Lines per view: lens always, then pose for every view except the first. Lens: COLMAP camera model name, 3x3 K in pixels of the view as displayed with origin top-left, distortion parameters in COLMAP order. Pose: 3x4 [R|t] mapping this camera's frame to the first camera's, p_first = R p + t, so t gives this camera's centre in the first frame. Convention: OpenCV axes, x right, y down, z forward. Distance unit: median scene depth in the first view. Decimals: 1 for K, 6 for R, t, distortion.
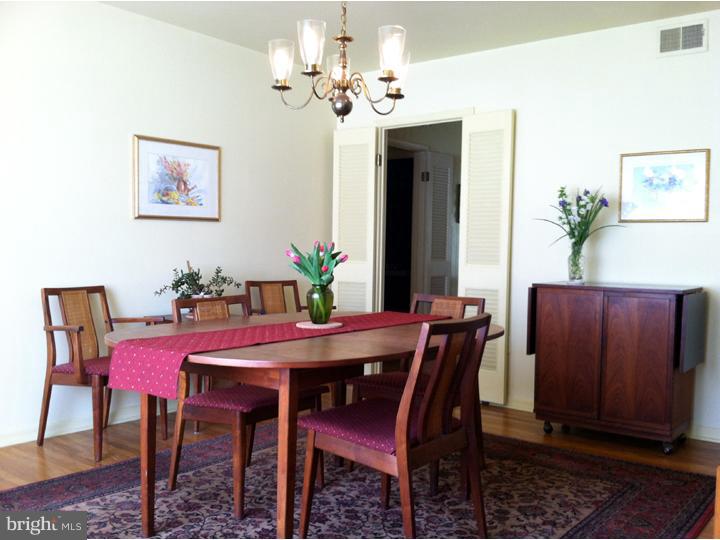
lens RADIAL K [[685.7, 0, 360.0], [0, 685.7, 270.0], [0, 0, 1]] dist [0.077993, -0.347238]
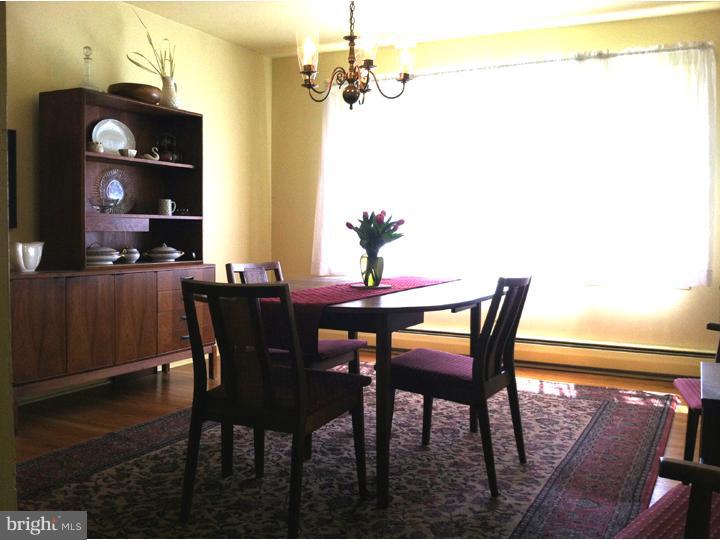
lens RADIAL K [[685.7, 0, 360.0], [0, 685.7, 270.0], [0, 0, 1]] dist [0.077993, -0.347238]
pose [[-0.979844, -0.017641, -0.198982, 0.172389], [-0.034796, 0.995937, 0.083053, -0.036036], [0.196708, 0.088303, -0.976478, 2.004830]]
